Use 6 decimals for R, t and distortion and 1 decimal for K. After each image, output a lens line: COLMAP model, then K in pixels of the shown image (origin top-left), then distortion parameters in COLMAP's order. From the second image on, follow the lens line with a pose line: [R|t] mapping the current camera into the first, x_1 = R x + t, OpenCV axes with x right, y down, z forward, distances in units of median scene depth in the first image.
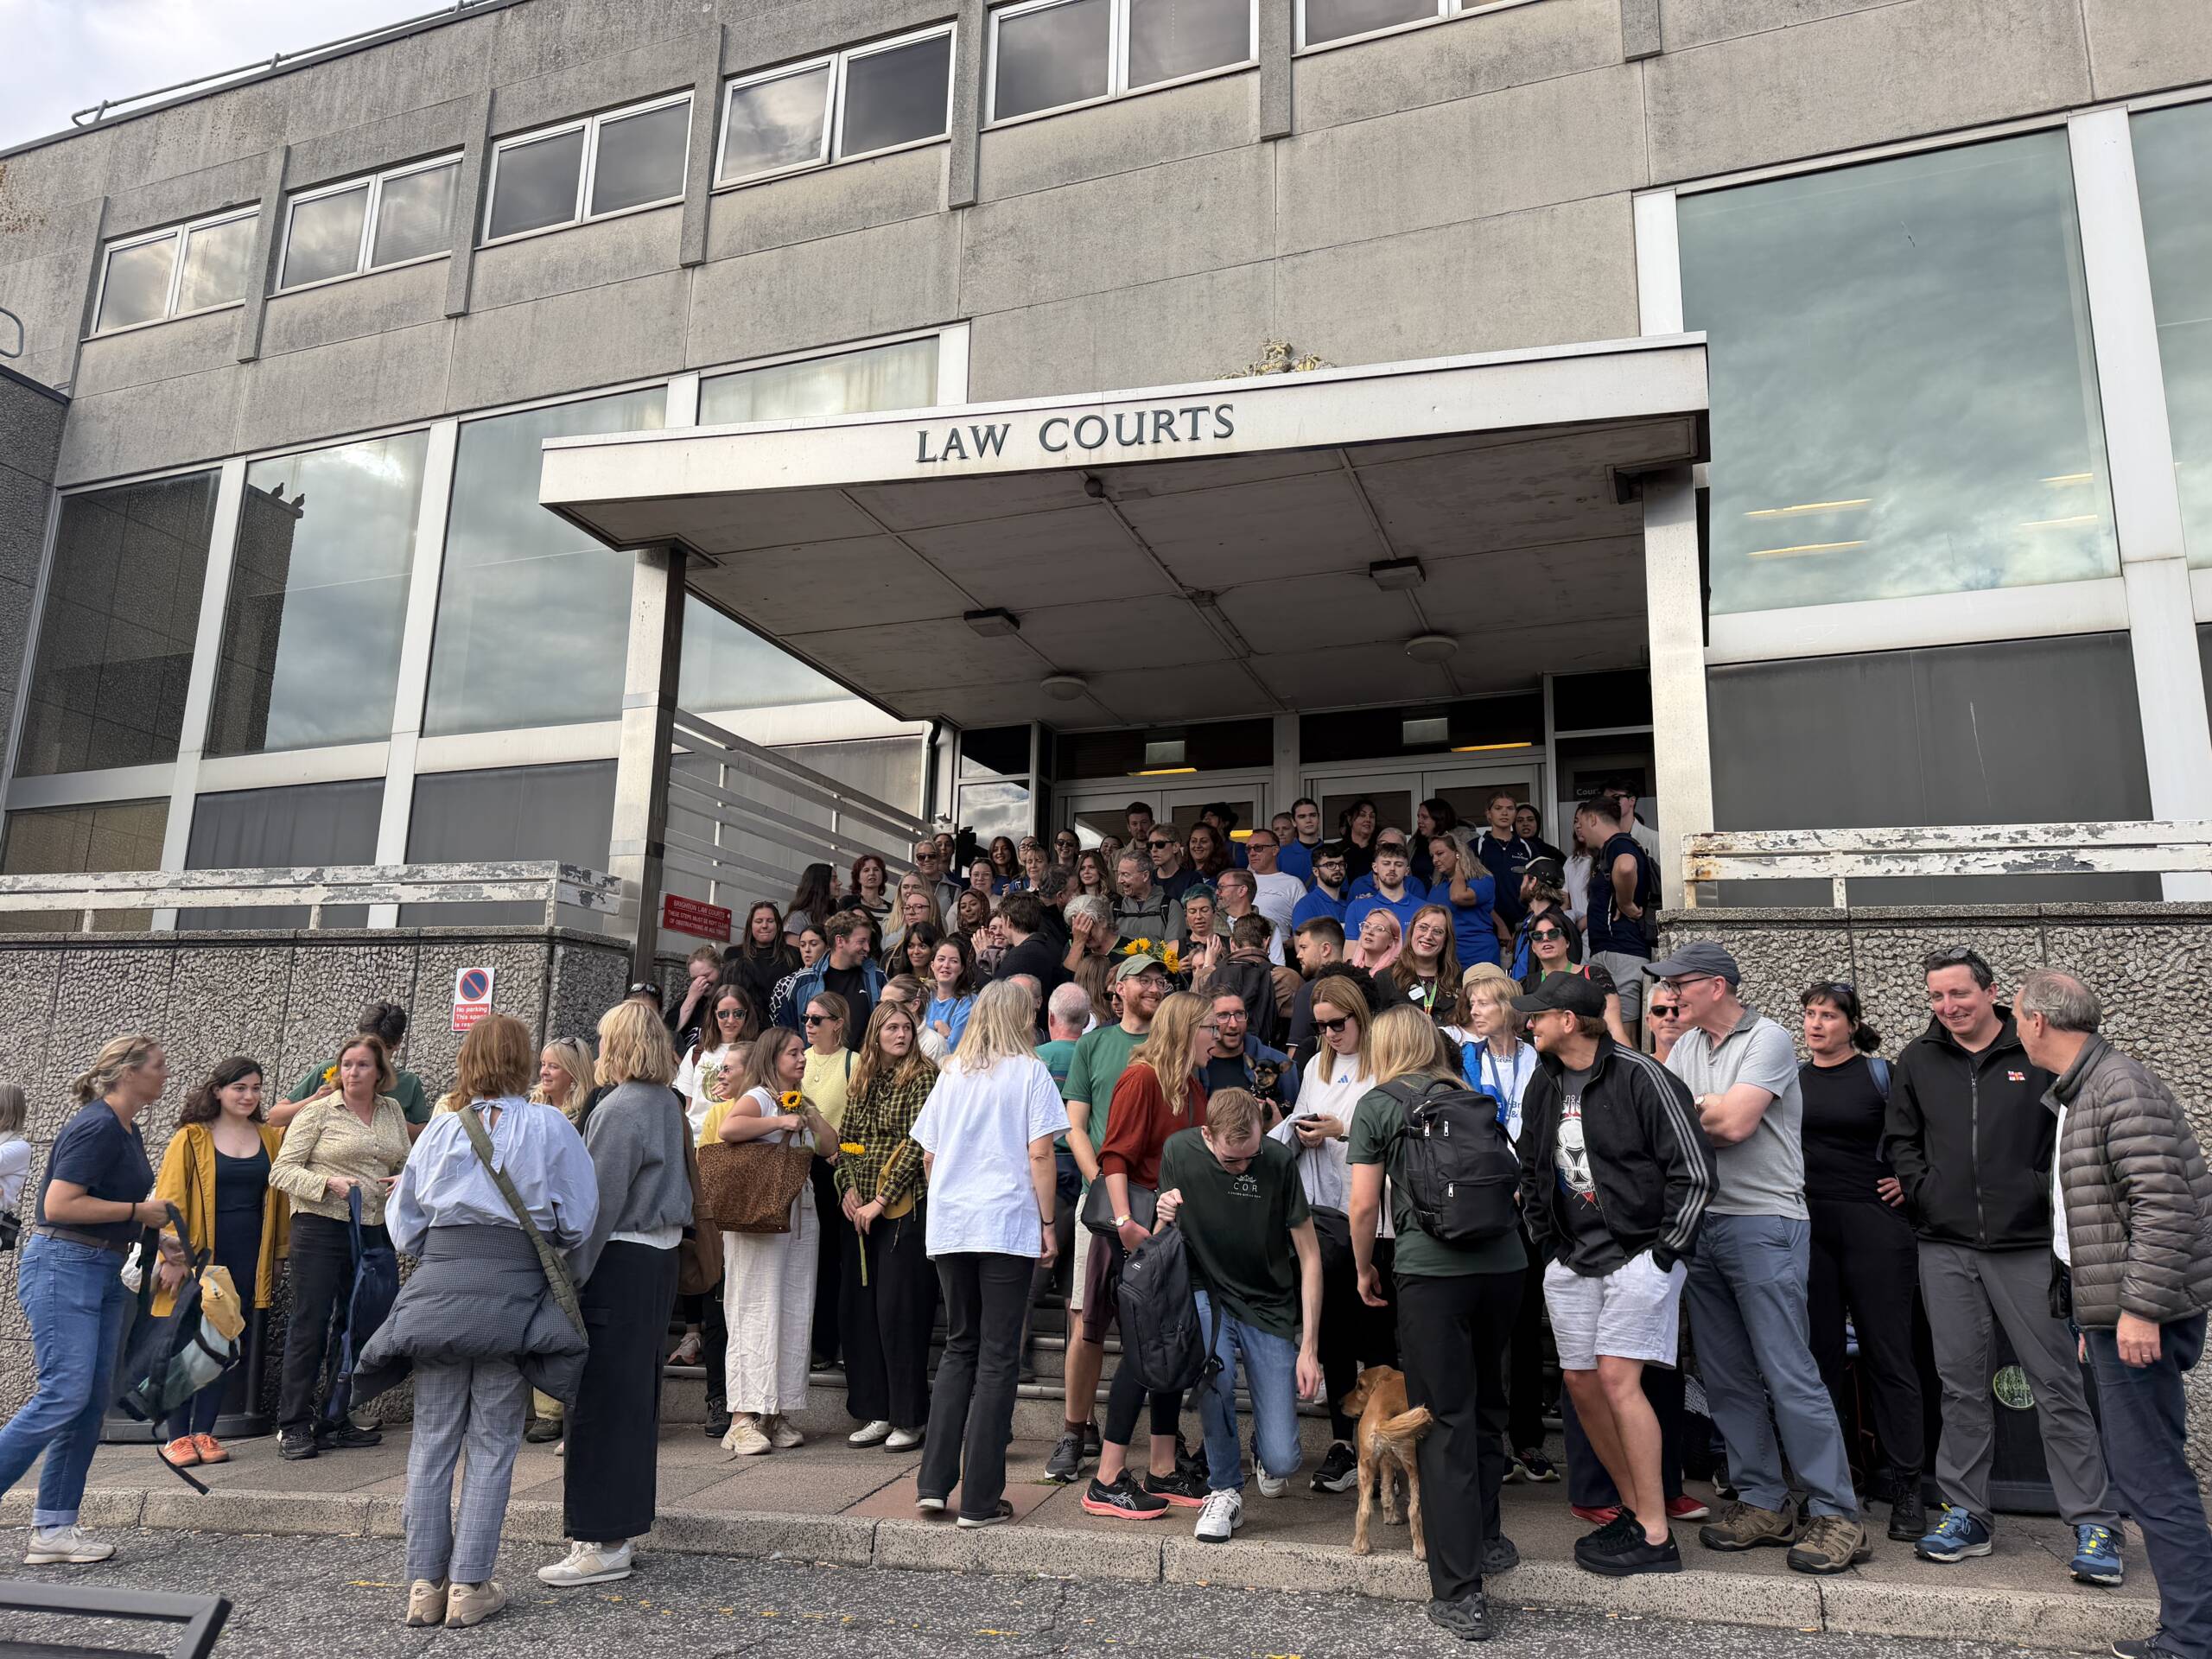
lens RADIAL K [[1530.7, 0, 1105.2], [0, 1530.7, 832.7], [0, 0, 1]] dist [0.105021, -0.148800]
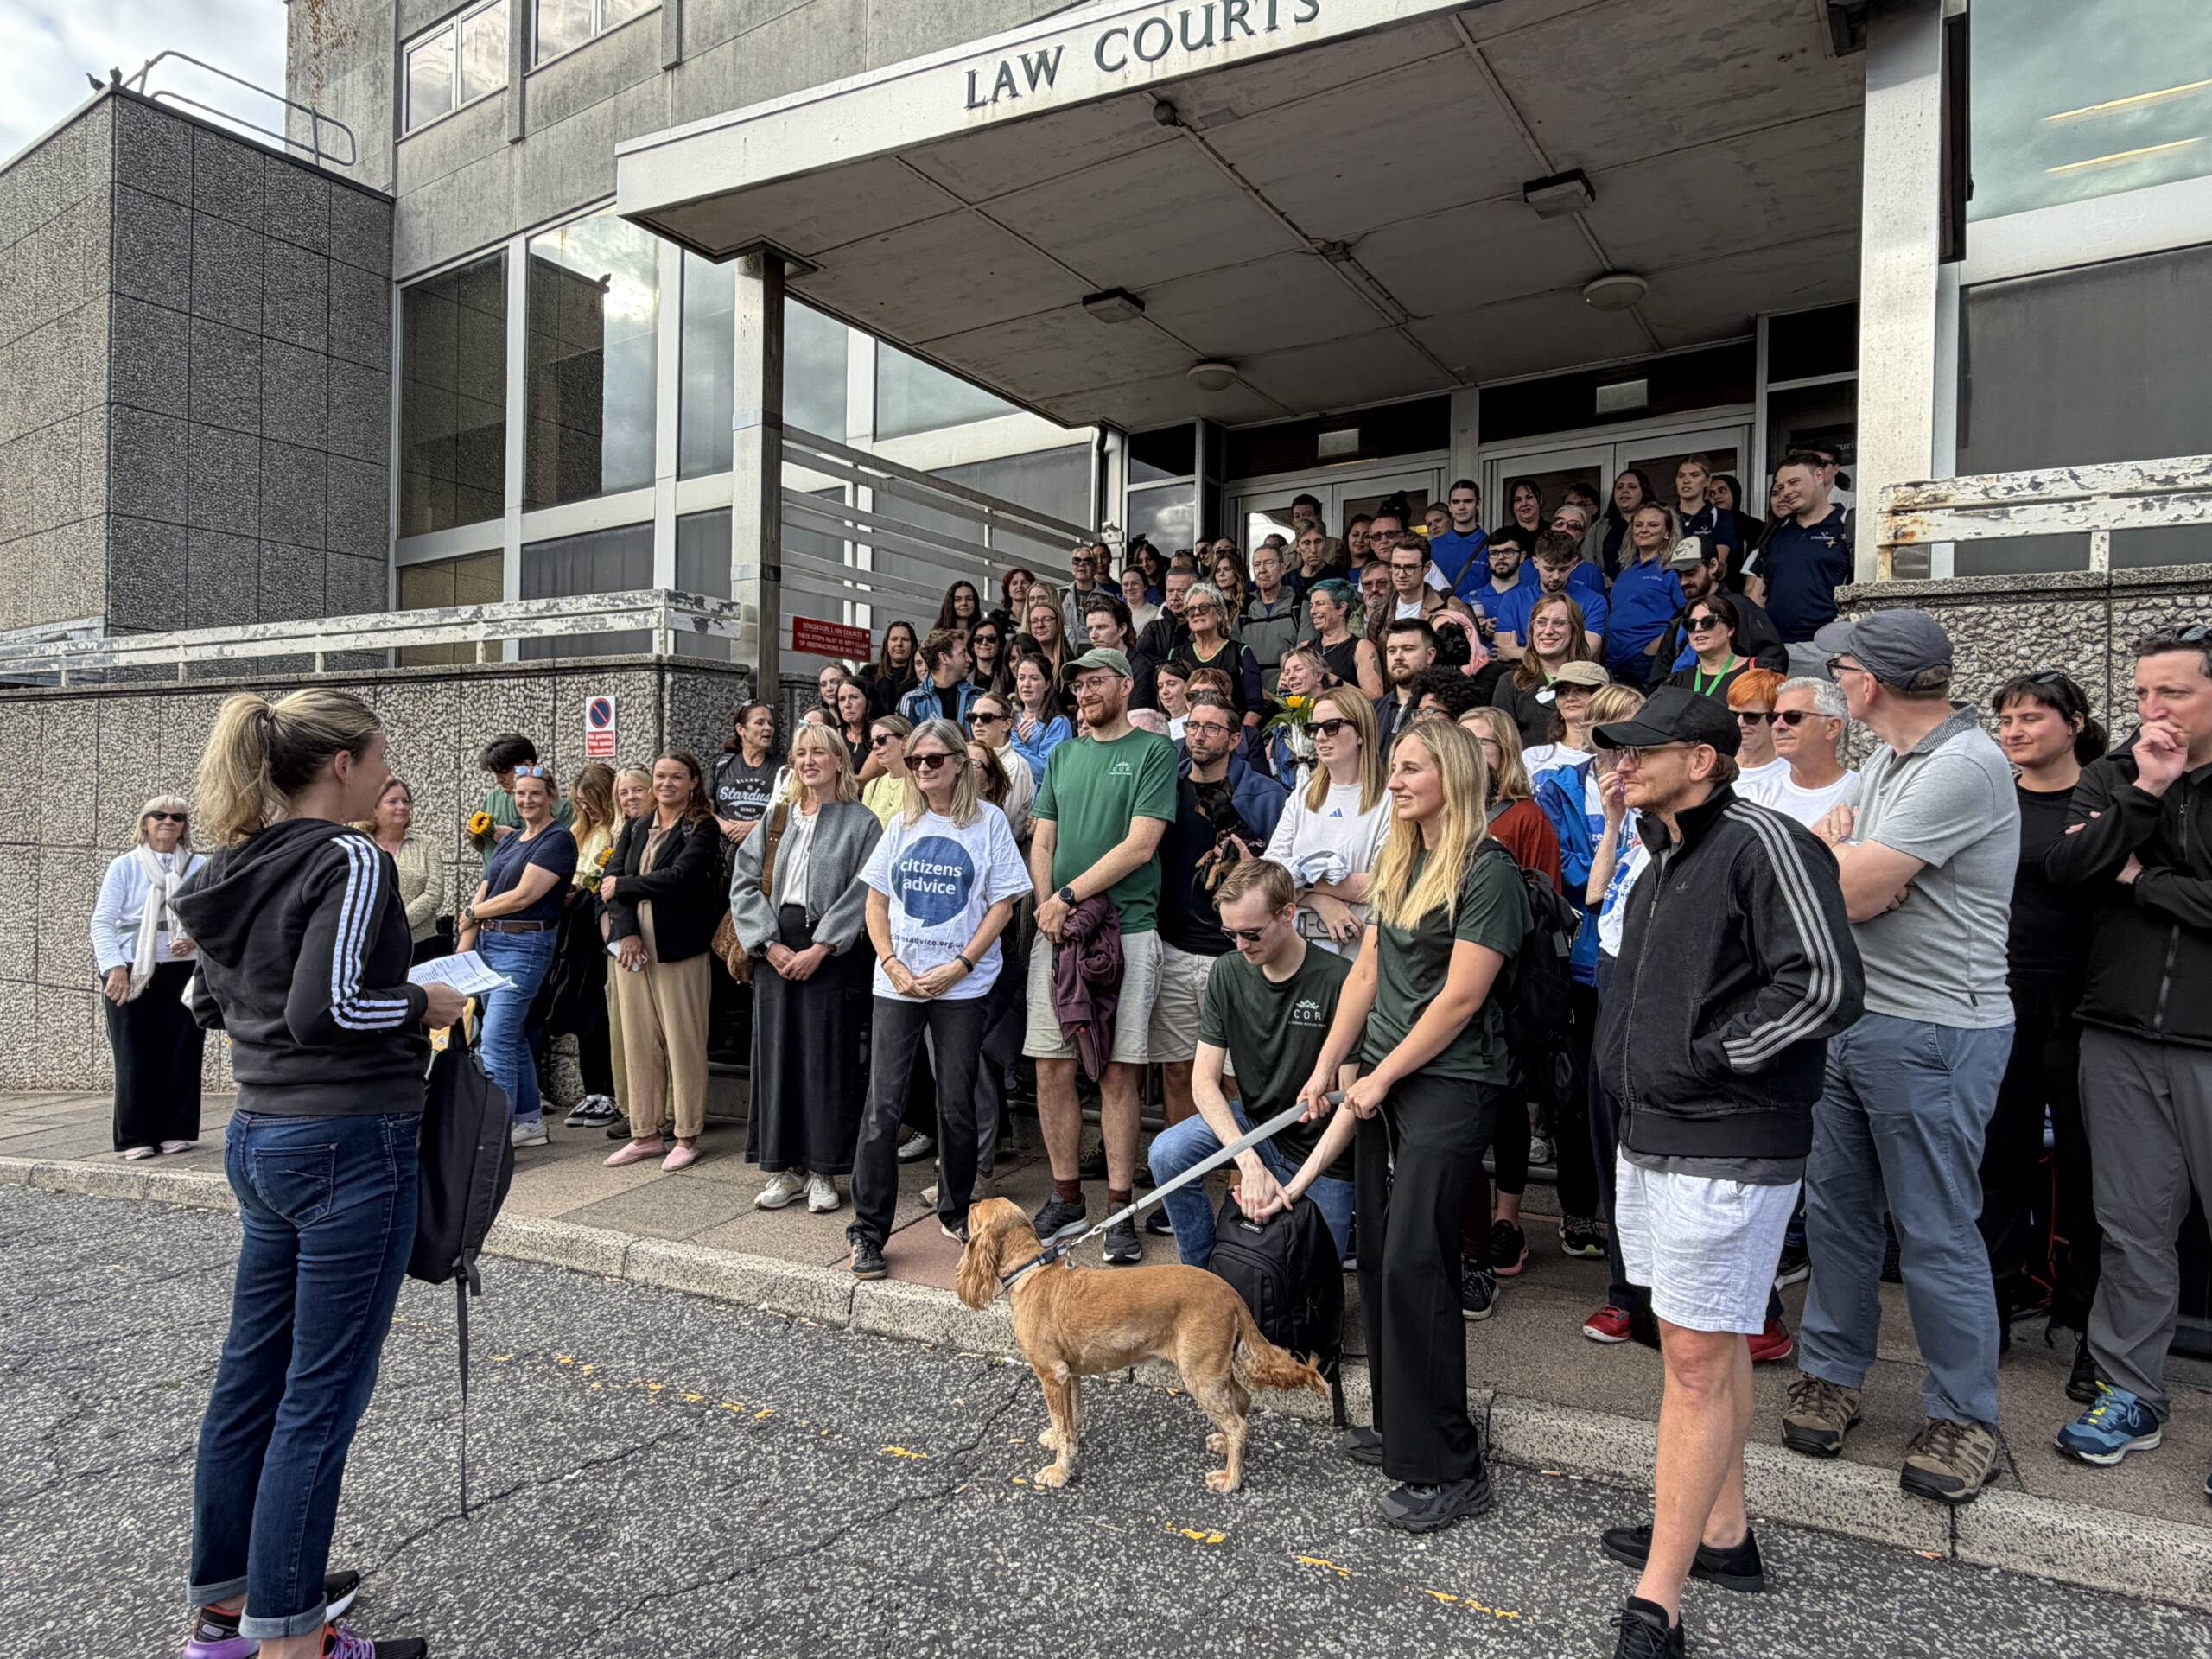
lens RADIAL K [[1298.1, 0, 1106.0], [0, 1298.1, 829.5], [0, 0, 1]] dist [0.000299, 0.000031]
pose [[0.975254, -0.006623, -0.220986, 0.106482], [0.053489, 0.976924, 0.206780, 0.011109], [0.214517, -0.213483, 0.953104, 0.203434]]
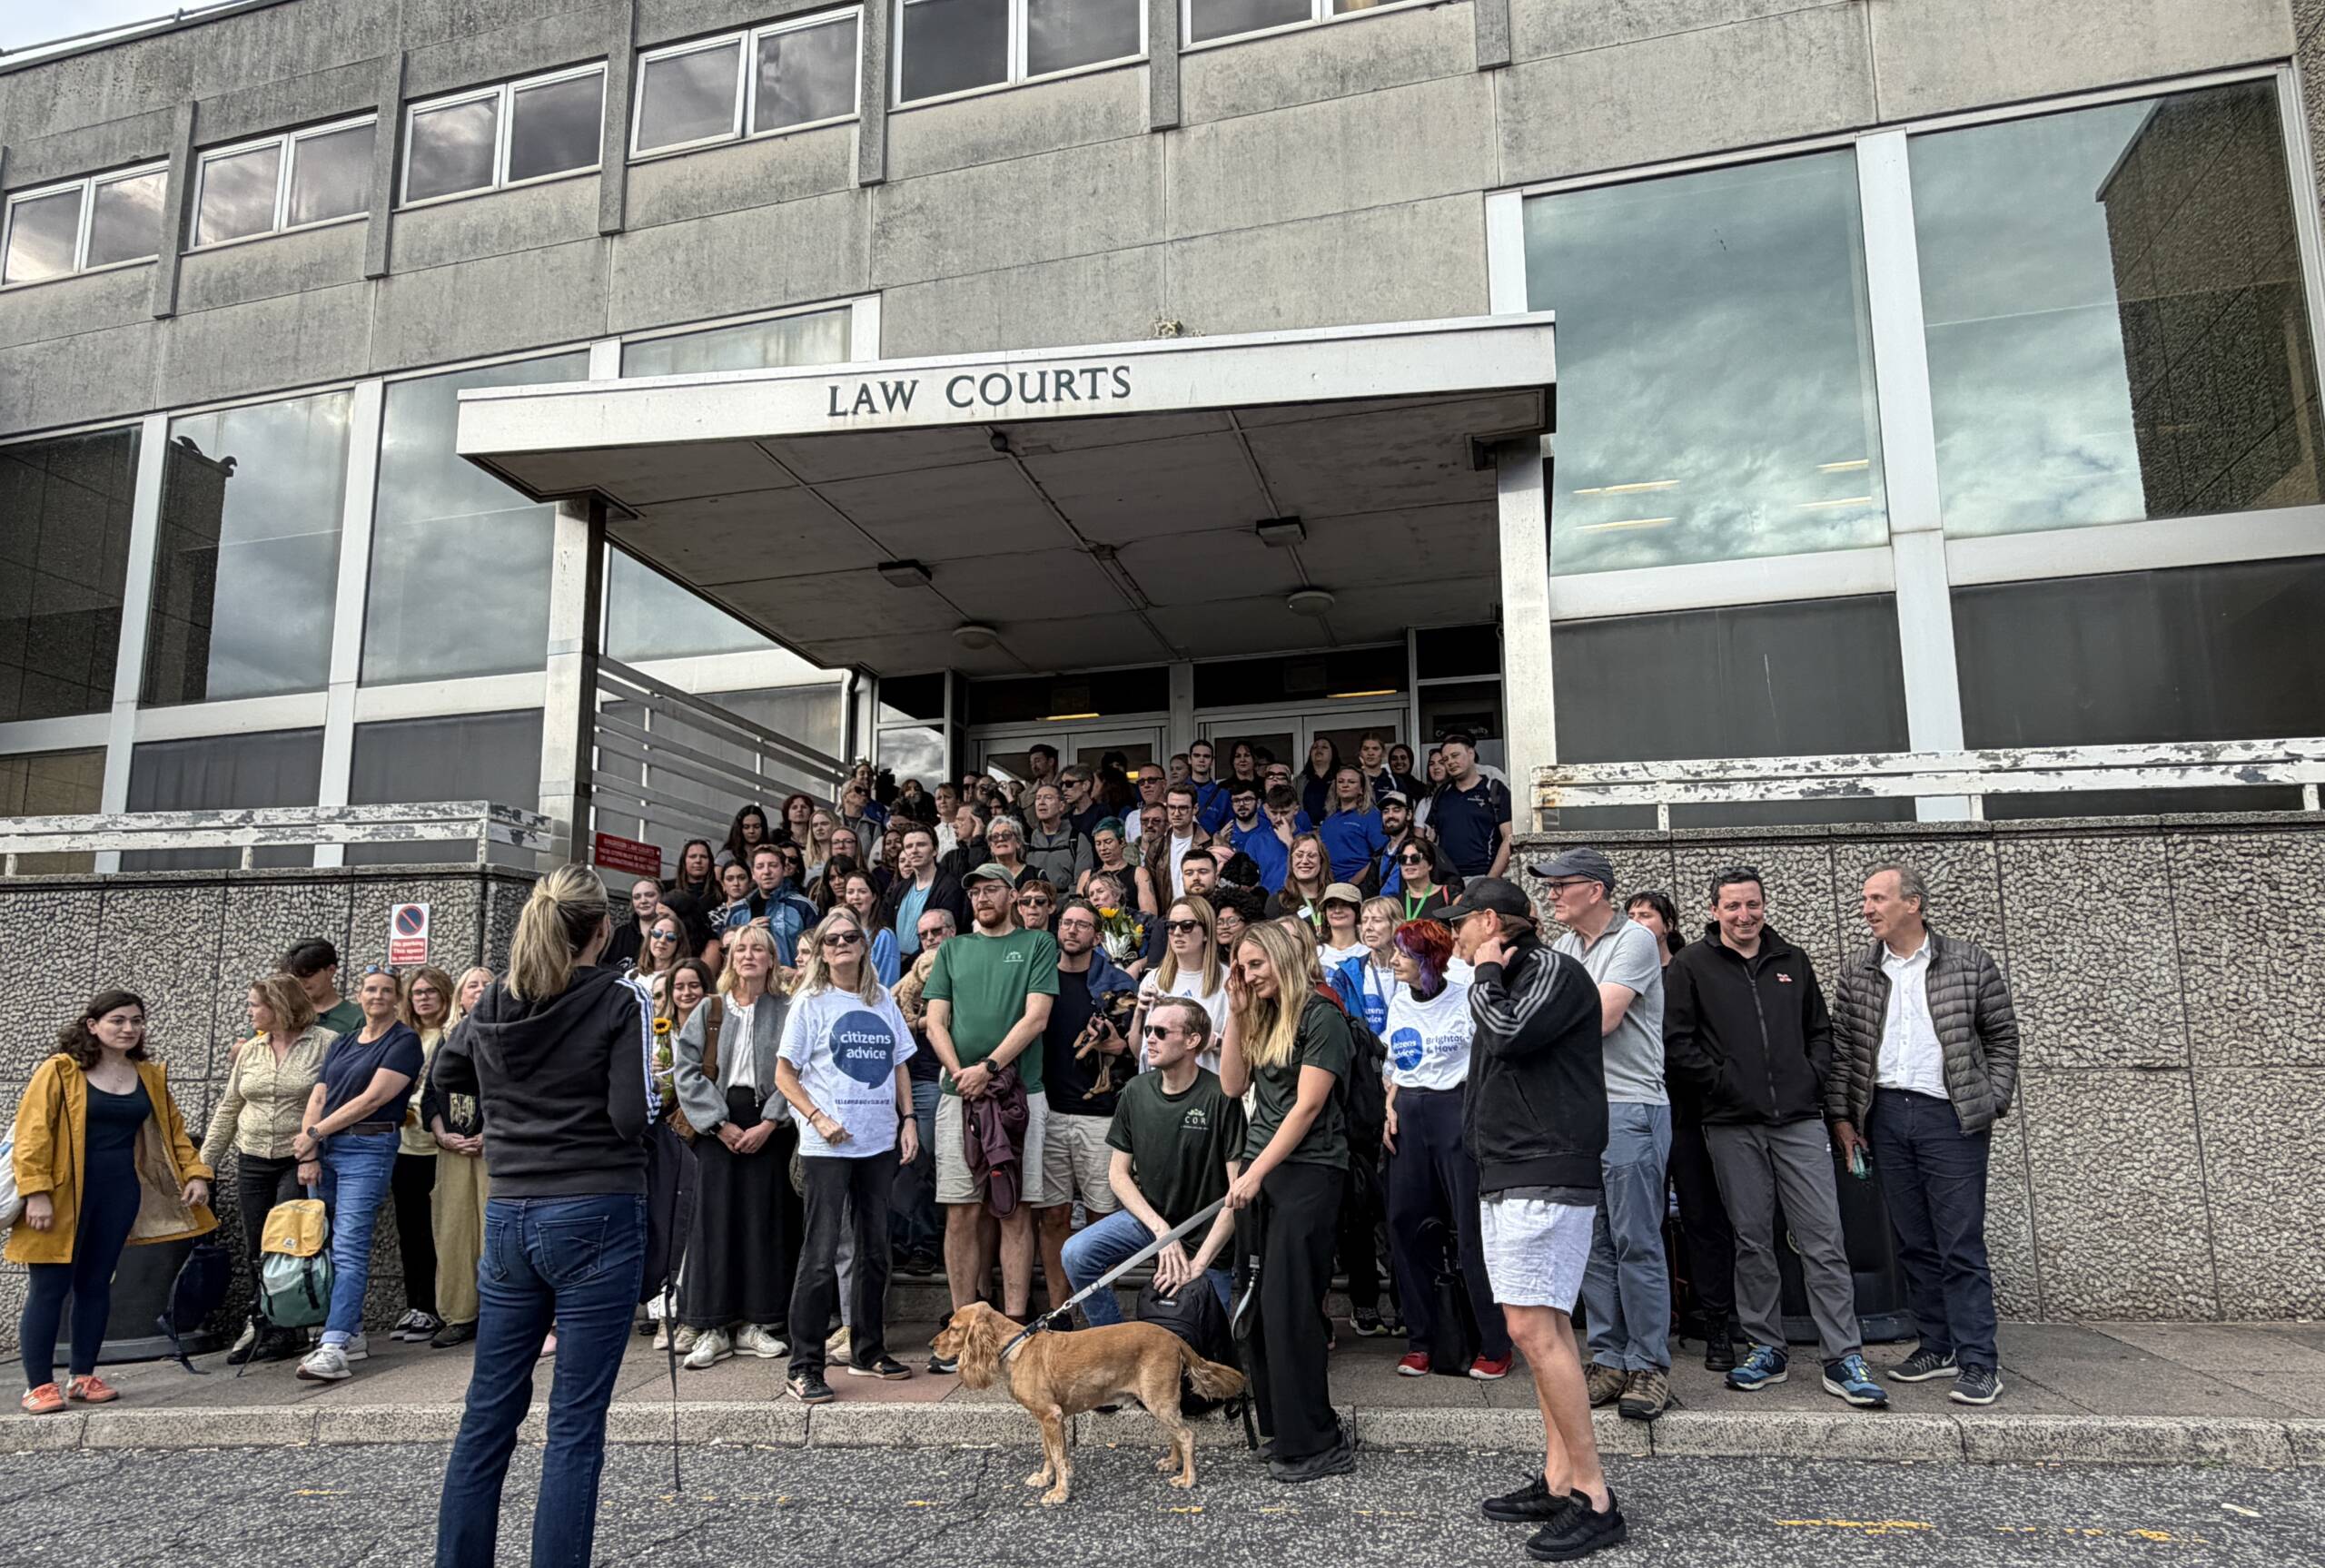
lens RADIAL K [[1362.0, 0, 1165.6], [0, 1362.0, 872.1], [0, 0, 1]] dist [0.001782, -0.001051]
pose [[0.994117, -0.014668, 0.107318, 0.001291], [0.007254, 0.997580, 0.069150, 0.005367], [-0.108072, -0.067965, 0.991817, 0.035625]]
